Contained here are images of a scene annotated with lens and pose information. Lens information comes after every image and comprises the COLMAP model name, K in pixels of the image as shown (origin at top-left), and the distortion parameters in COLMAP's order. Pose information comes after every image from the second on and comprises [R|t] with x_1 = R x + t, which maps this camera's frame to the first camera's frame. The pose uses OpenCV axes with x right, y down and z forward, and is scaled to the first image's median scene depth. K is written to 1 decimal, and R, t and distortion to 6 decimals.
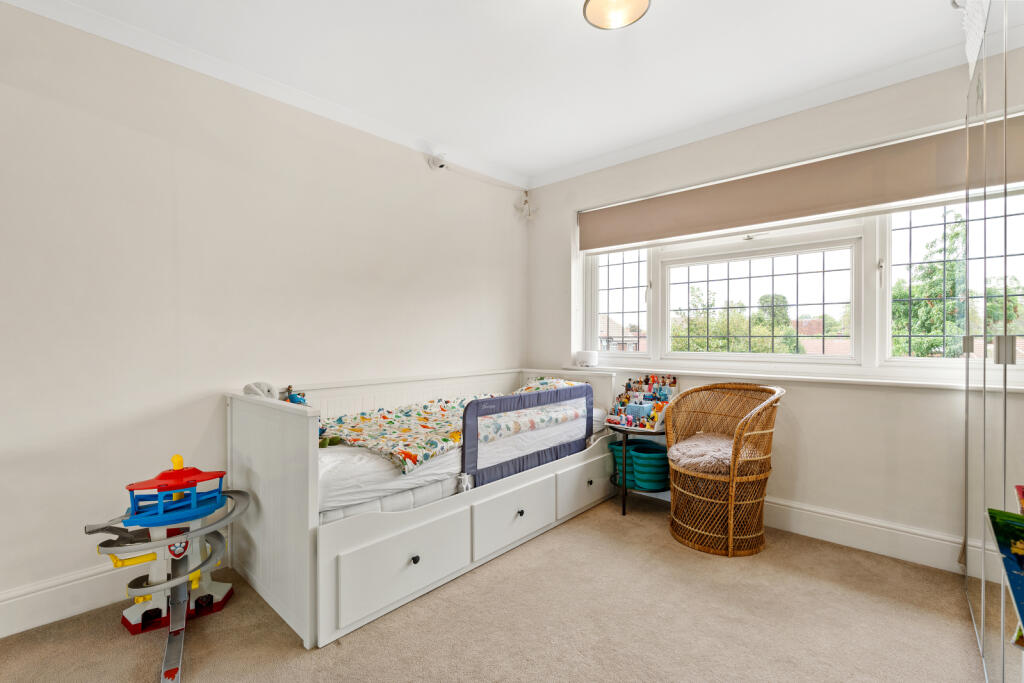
lens RADIAL K [[454.0, 0, 512.0], [0, 454.0, 341.5], [0, 0, 1]] dist [-0.001519, -0.000094]
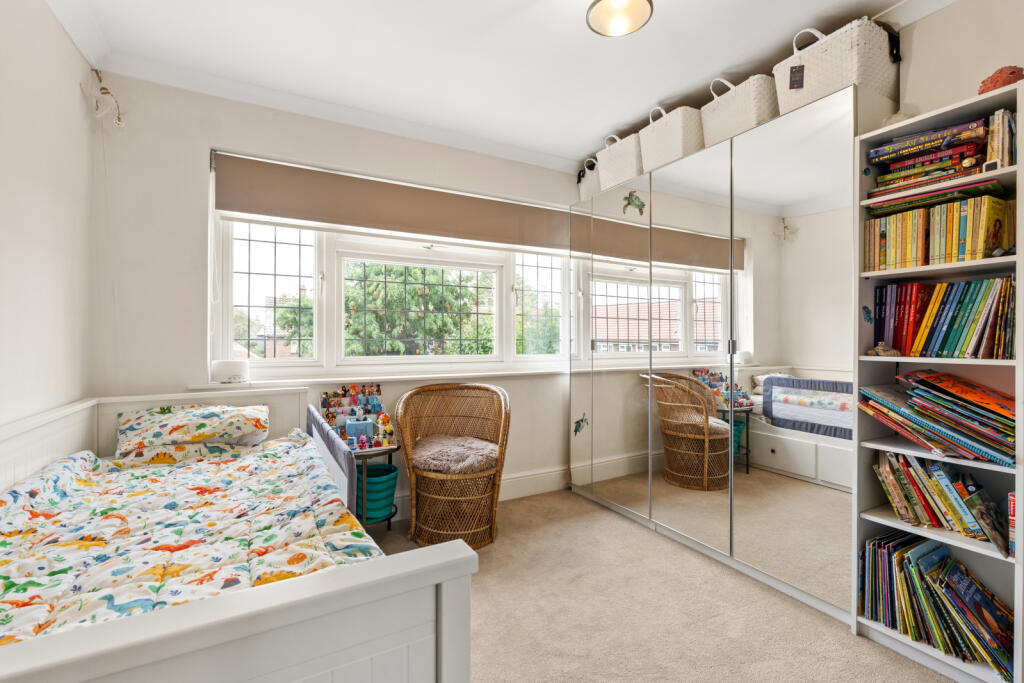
lens RADIAL K [[454.0, 0, 512.0], [0, 454.0, 341.5], [0, 0, 1]] dist [-0.001519, -0.000094]
pose [[0.321824, -0.006409, 0.946778, -0.439906], [0.000266, 0.999978, 0.006678, -0.014282], [-0.946799, -0.001897, 0.321819, 0.485889]]
